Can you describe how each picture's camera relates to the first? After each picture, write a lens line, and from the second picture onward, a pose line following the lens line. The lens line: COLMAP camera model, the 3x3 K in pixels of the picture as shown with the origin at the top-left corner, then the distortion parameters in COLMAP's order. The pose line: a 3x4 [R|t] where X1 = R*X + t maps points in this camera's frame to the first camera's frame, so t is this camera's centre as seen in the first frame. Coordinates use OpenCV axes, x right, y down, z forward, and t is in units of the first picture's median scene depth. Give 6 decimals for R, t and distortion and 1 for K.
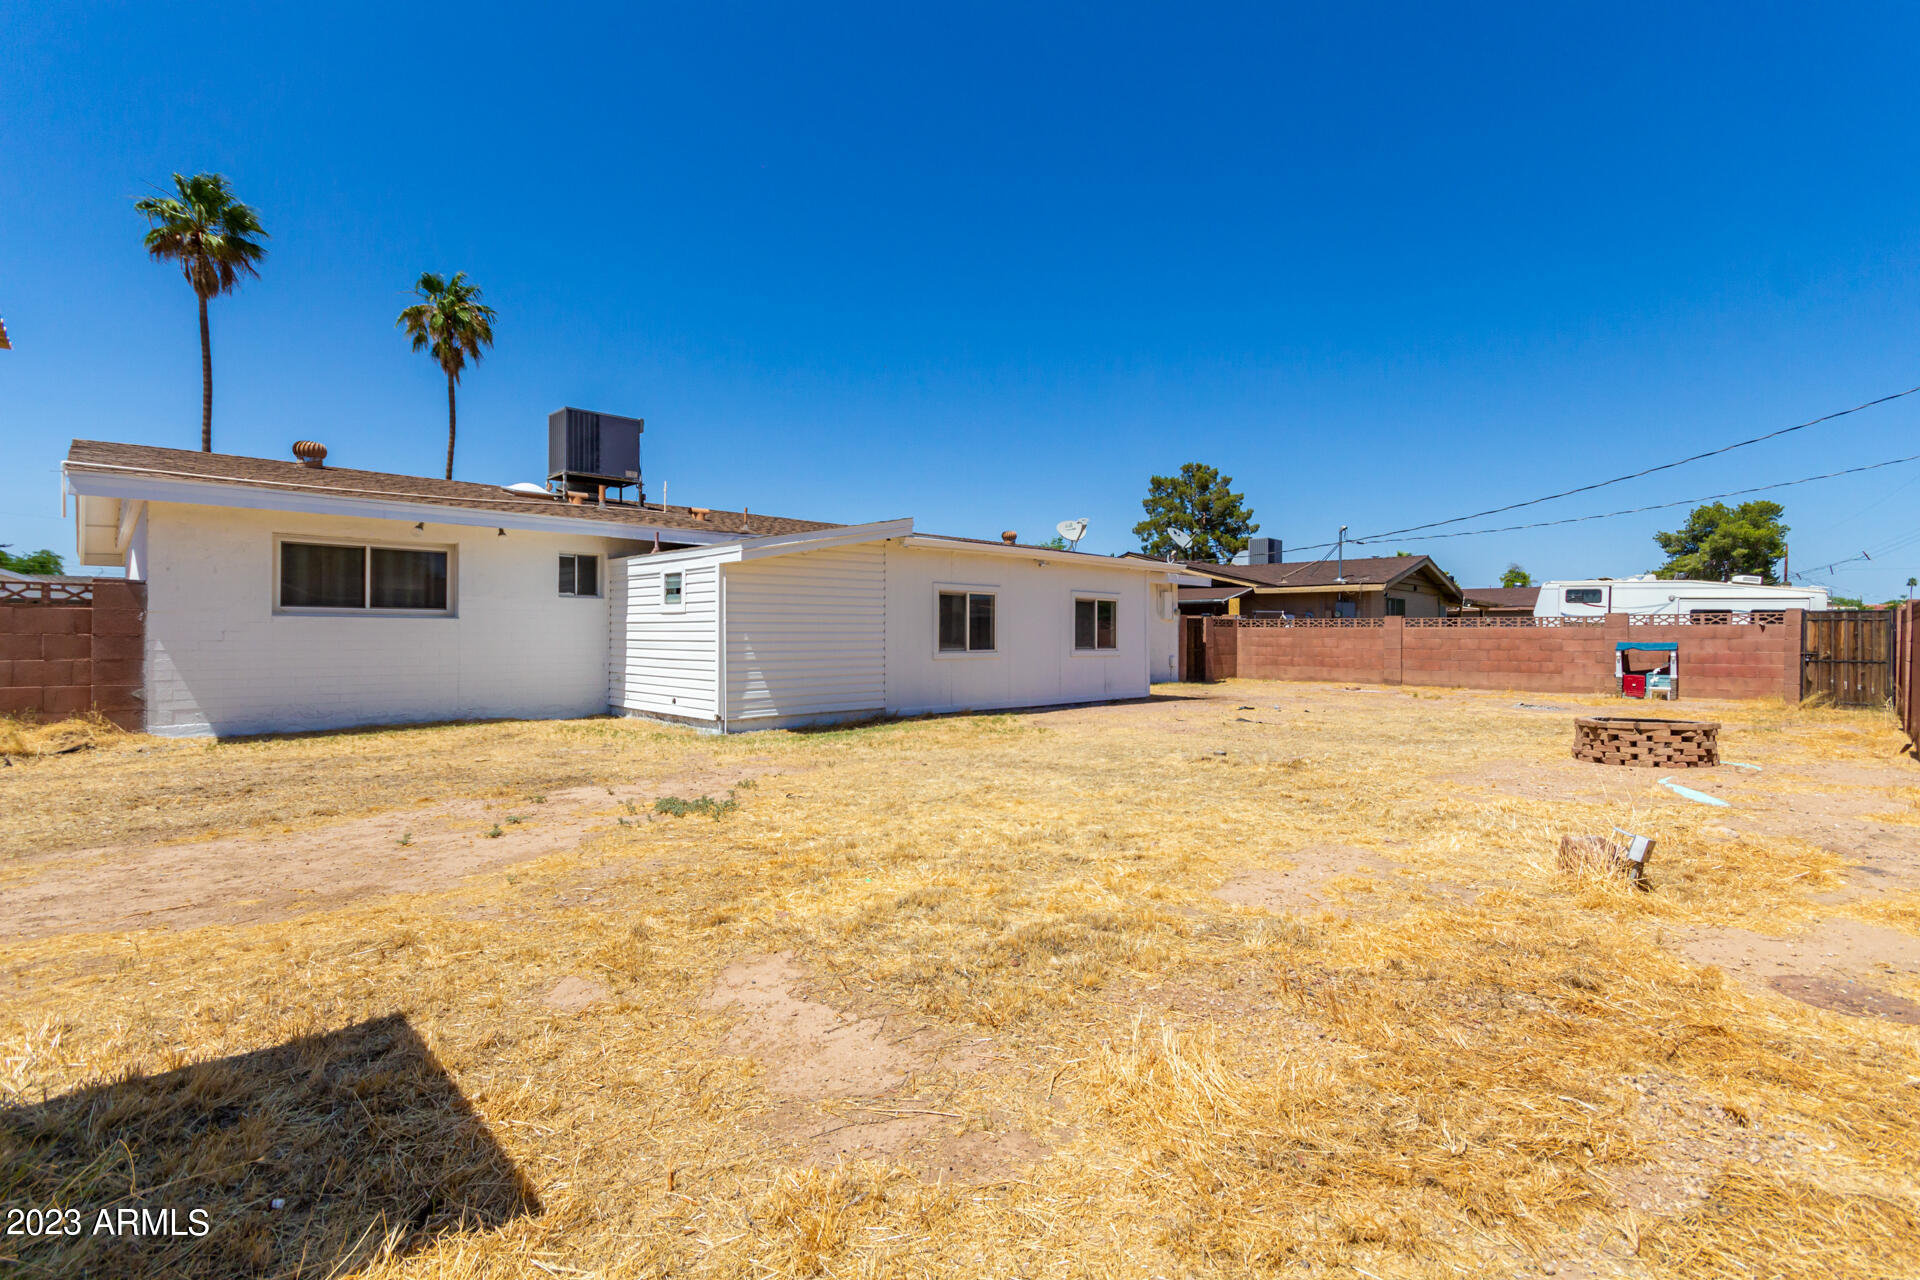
lens RADIAL K [[894.9, 0, 970.8], [0, 894.9, 637.0], [0, 0, 1]] dist [0.002713, 0.000861]
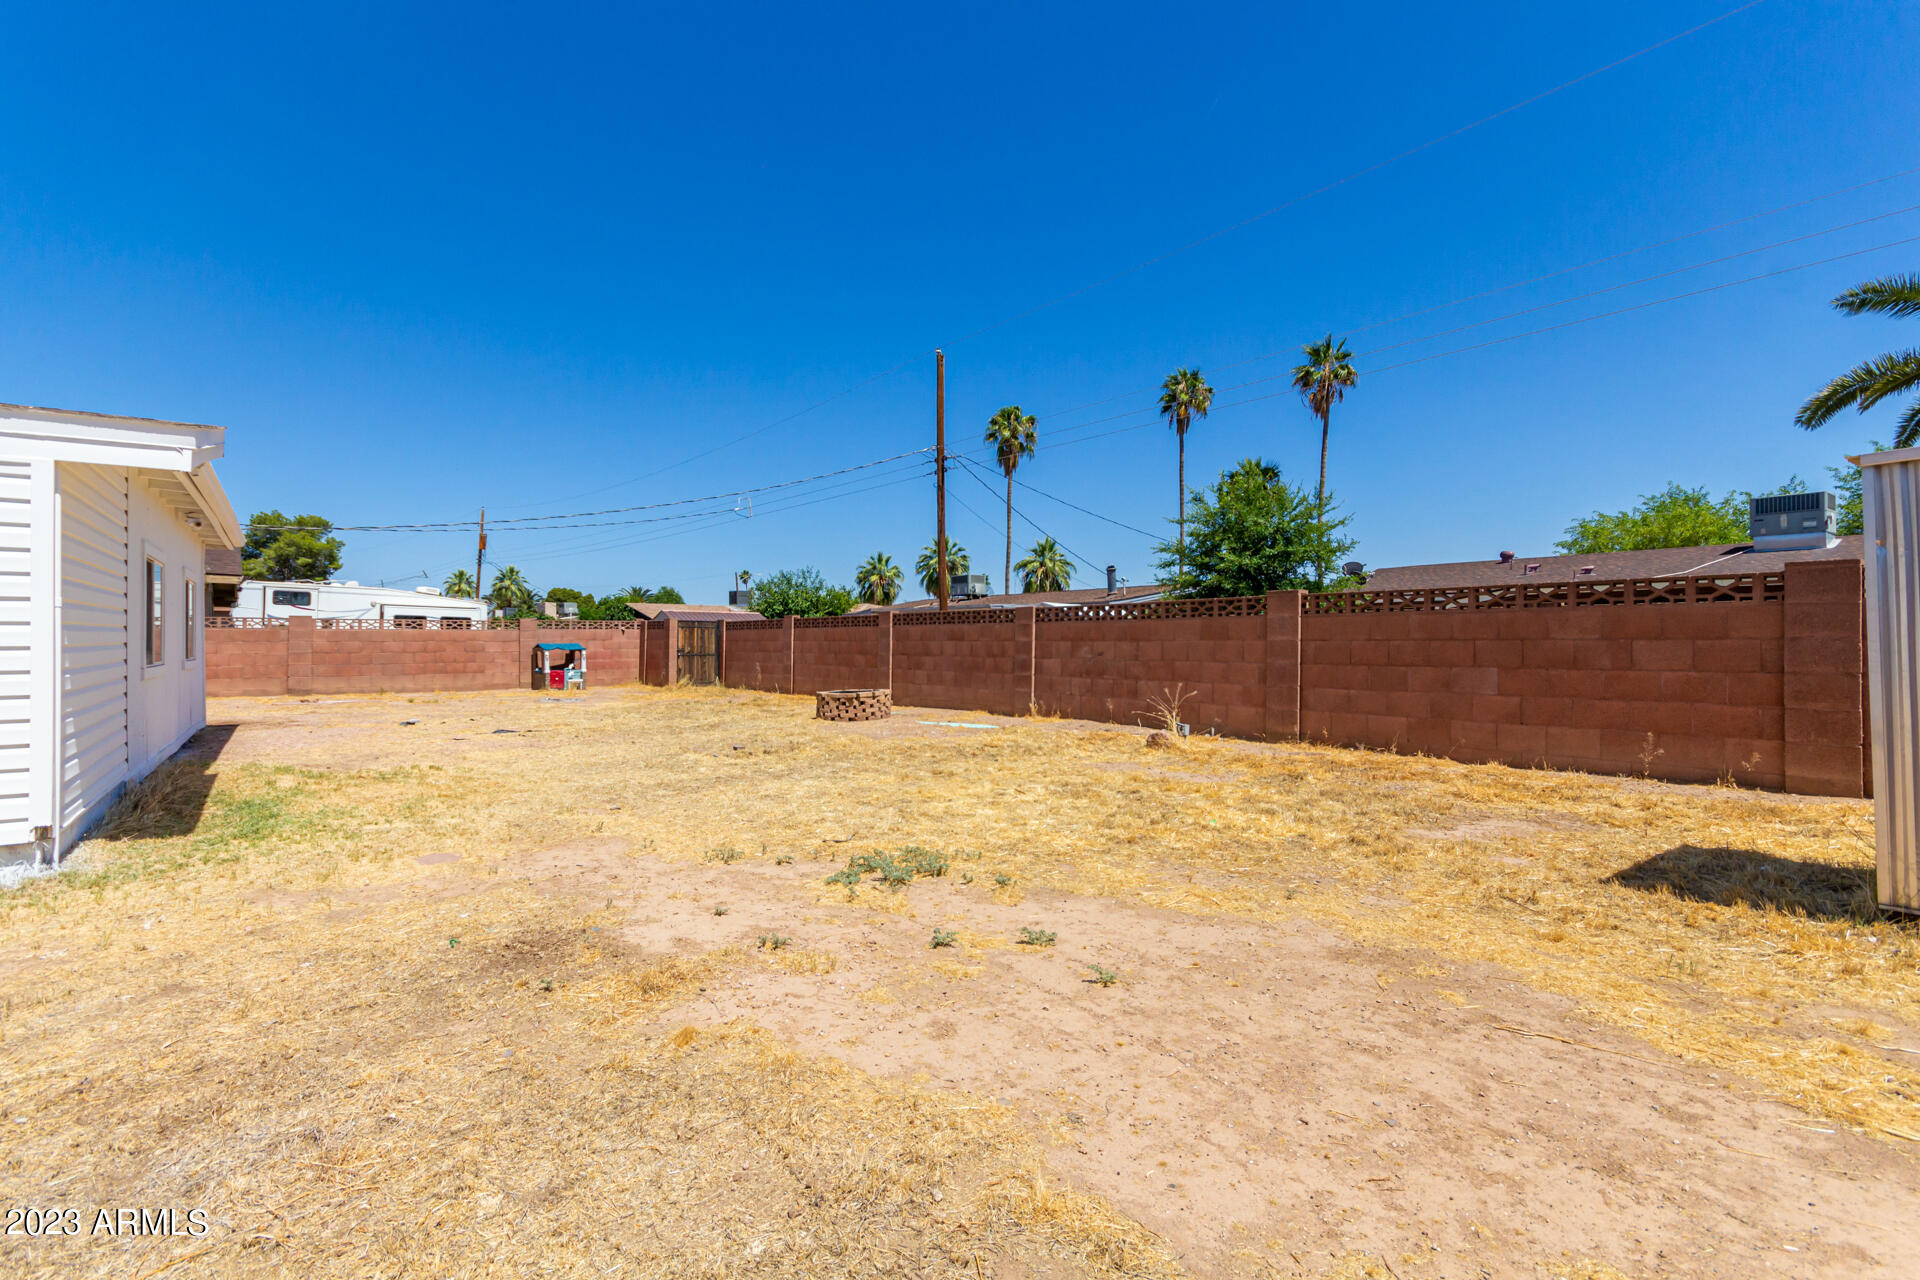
lens RADIAL K [[894.9, 0, 957.4], [0, 894.9, 635.3], [0, 0, 1]] dist [0.002713, 0.000861]
pose [[0.128037, 0.002023, 0.991767, -0.325874], [0.004322, 0.999987, -0.002598, 0.000586], [-0.991760, 0.004619, 0.128027, 0.272250]]
